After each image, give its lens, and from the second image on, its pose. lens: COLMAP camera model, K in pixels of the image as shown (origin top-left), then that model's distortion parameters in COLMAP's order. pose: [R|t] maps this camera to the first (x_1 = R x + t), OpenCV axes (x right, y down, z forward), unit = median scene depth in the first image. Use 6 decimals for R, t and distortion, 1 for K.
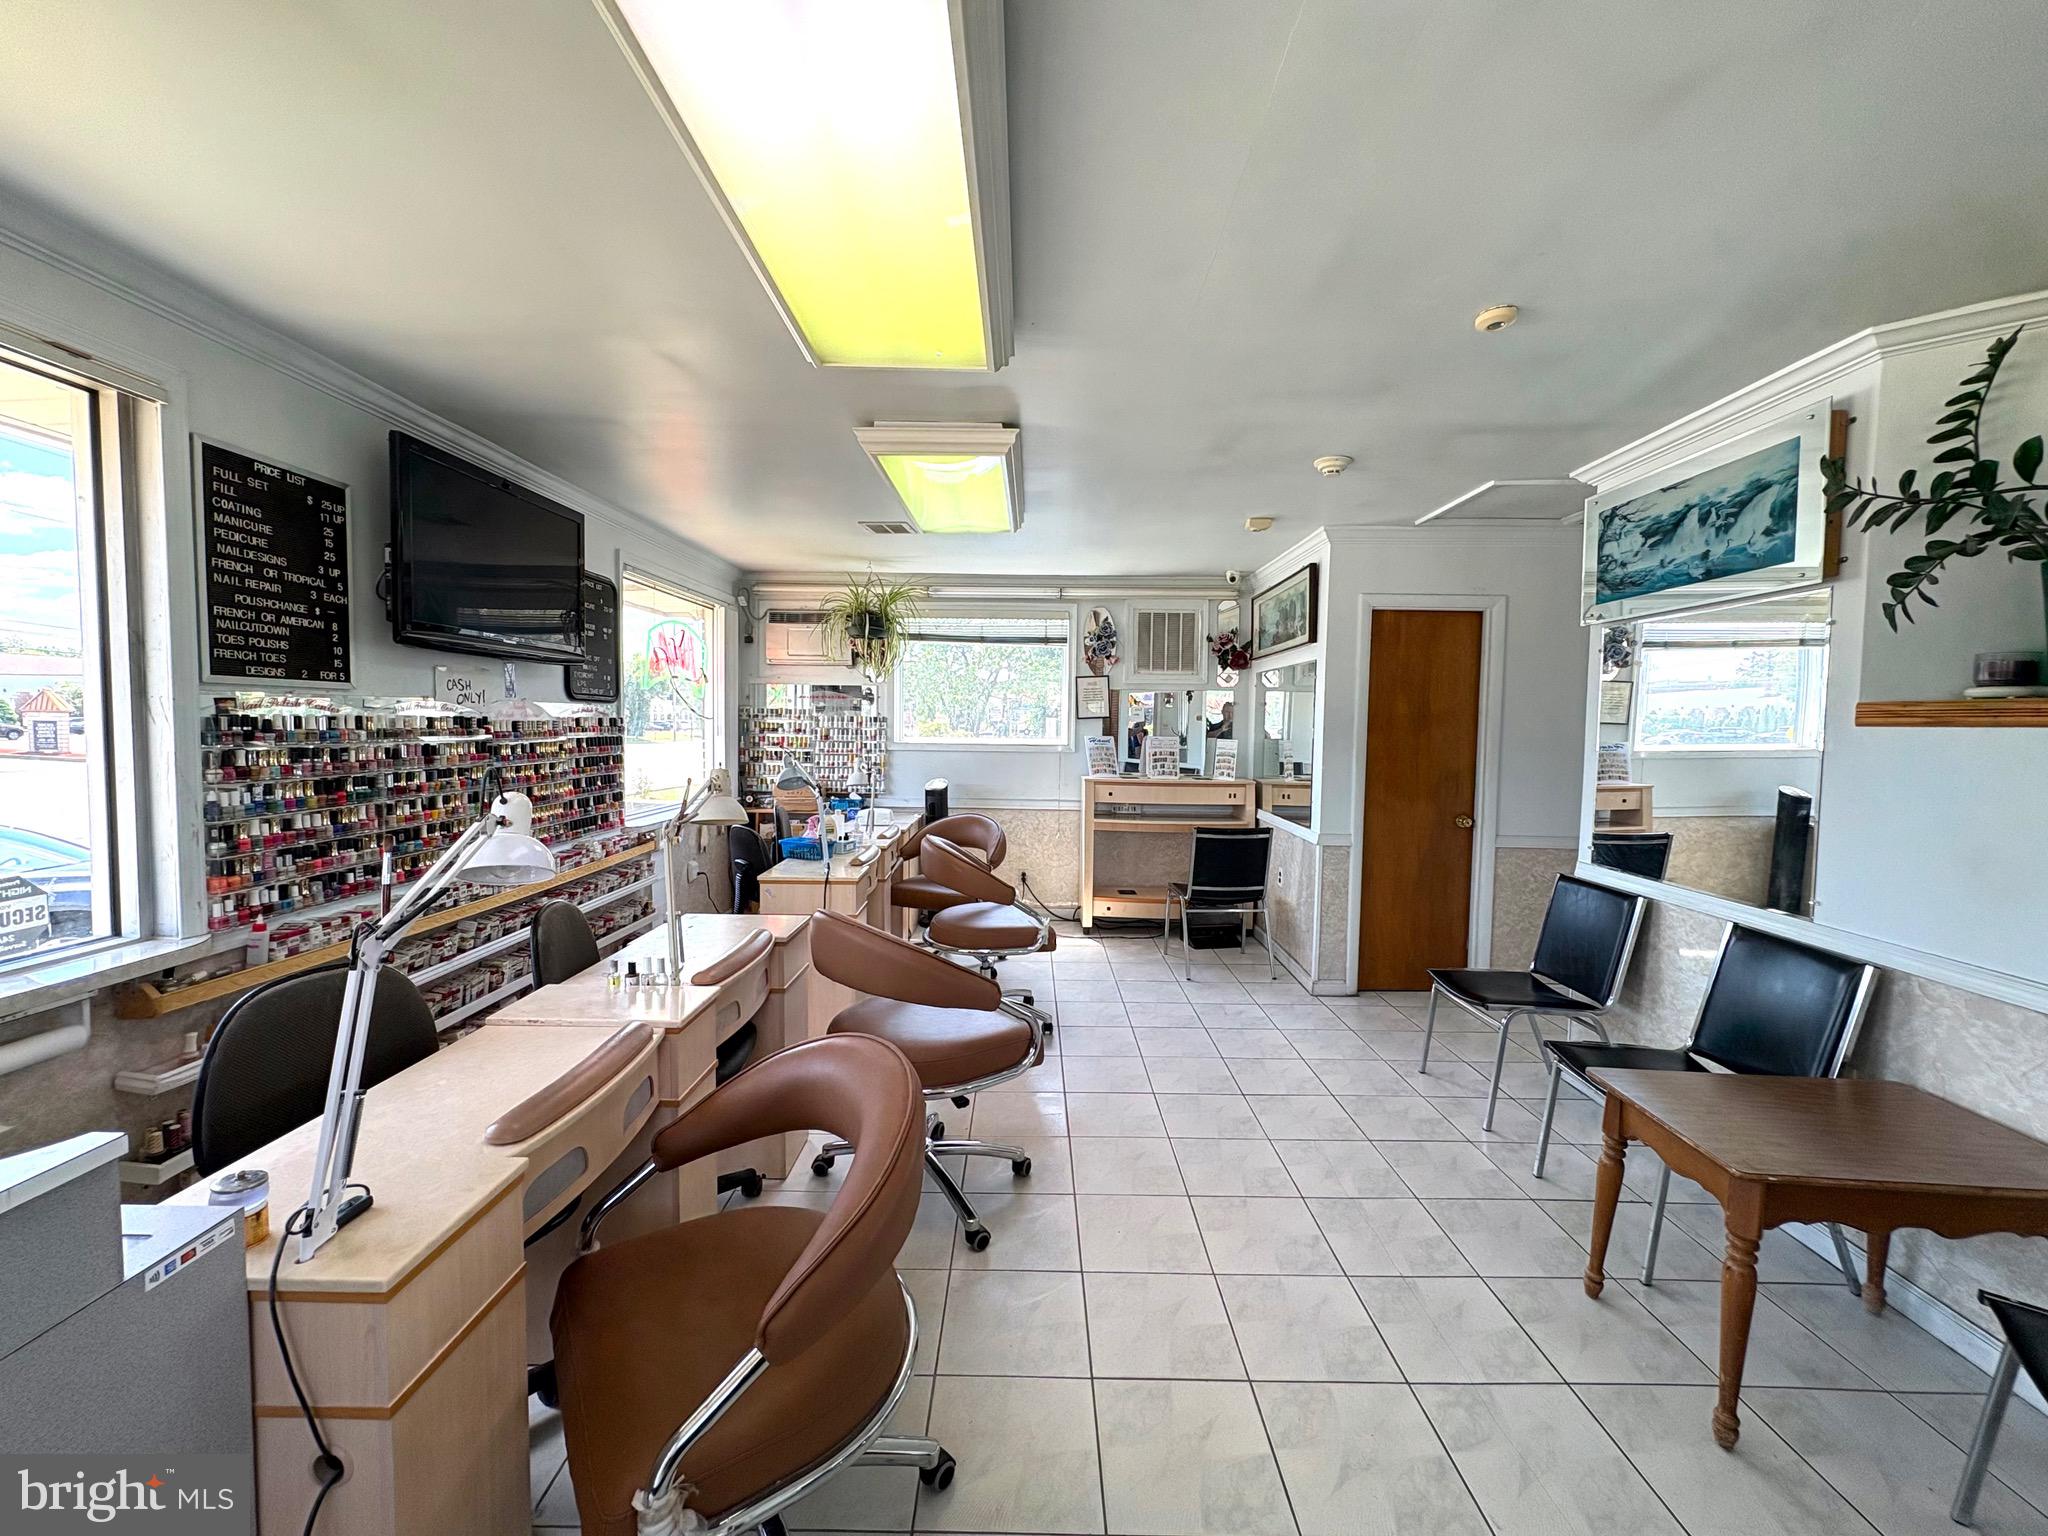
lens RADIAL K [[817.2, 0, 1025.4], [0, 817.2, 765.6], [0, 0, 1]] dist [0.001755, -0.000096]
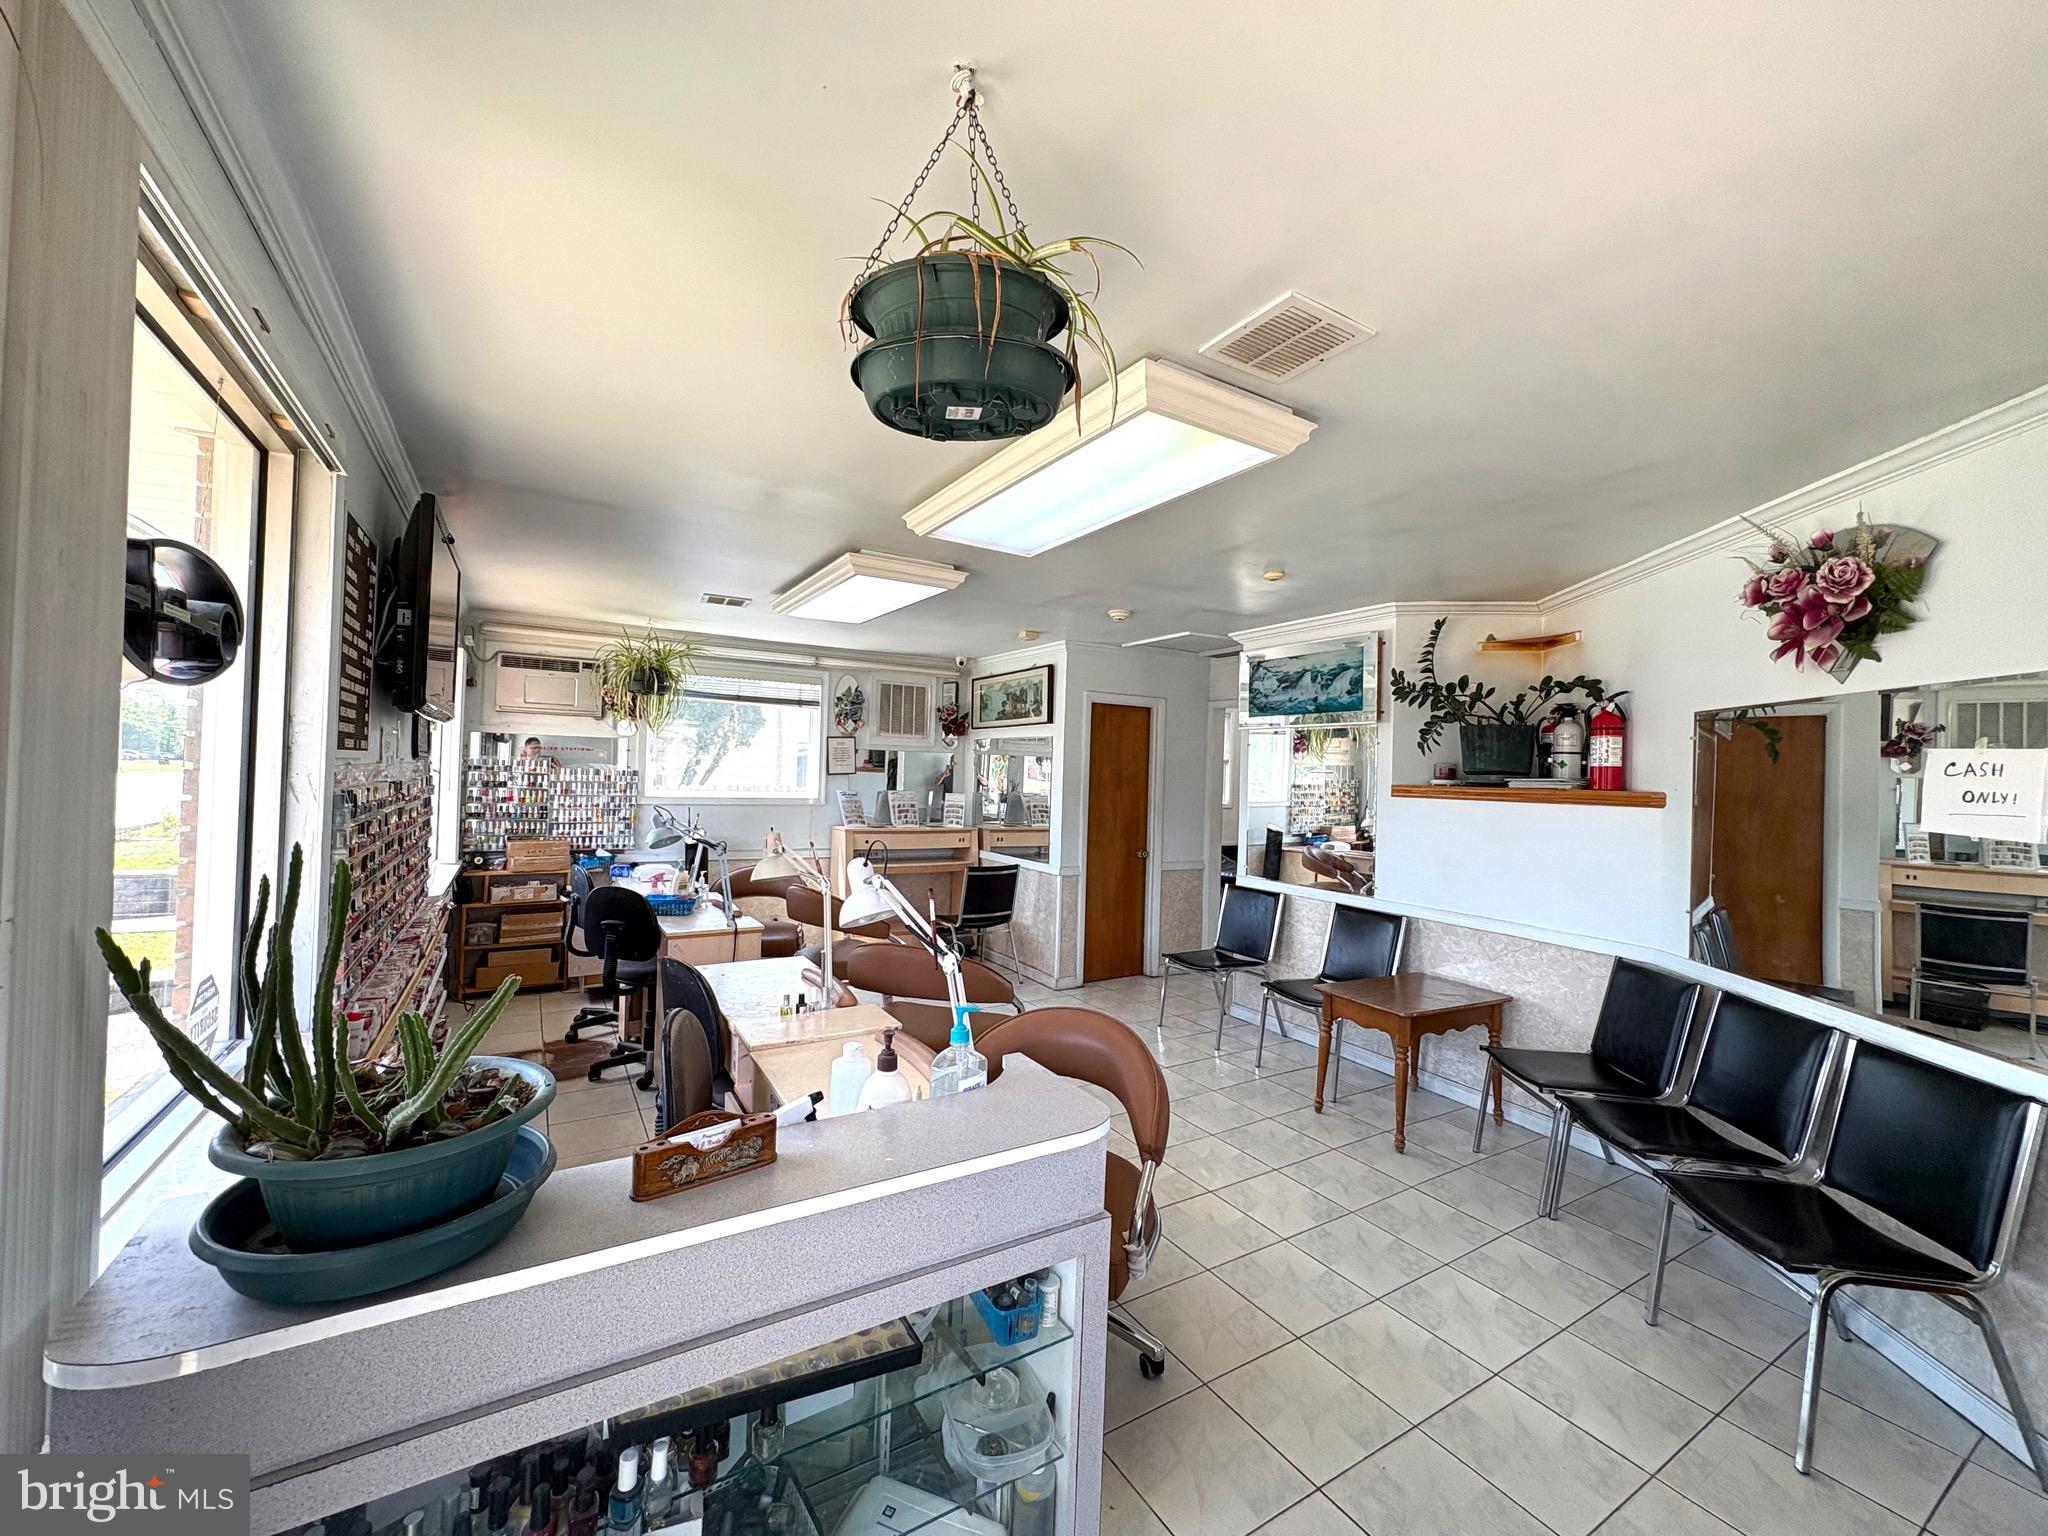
lens RADIAL K [[817.2, 0, 1025.4], [0, 817.2, 765.6], [0, 0, 1]] dist [0.001755, -0.000096]
pose [[0.850541, 0.016884, 0.525637, -0.585842], [0.009752, 0.998806, -0.047862, -0.027904], [-0.525818, 0.045835, 0.849362, -0.164745]]
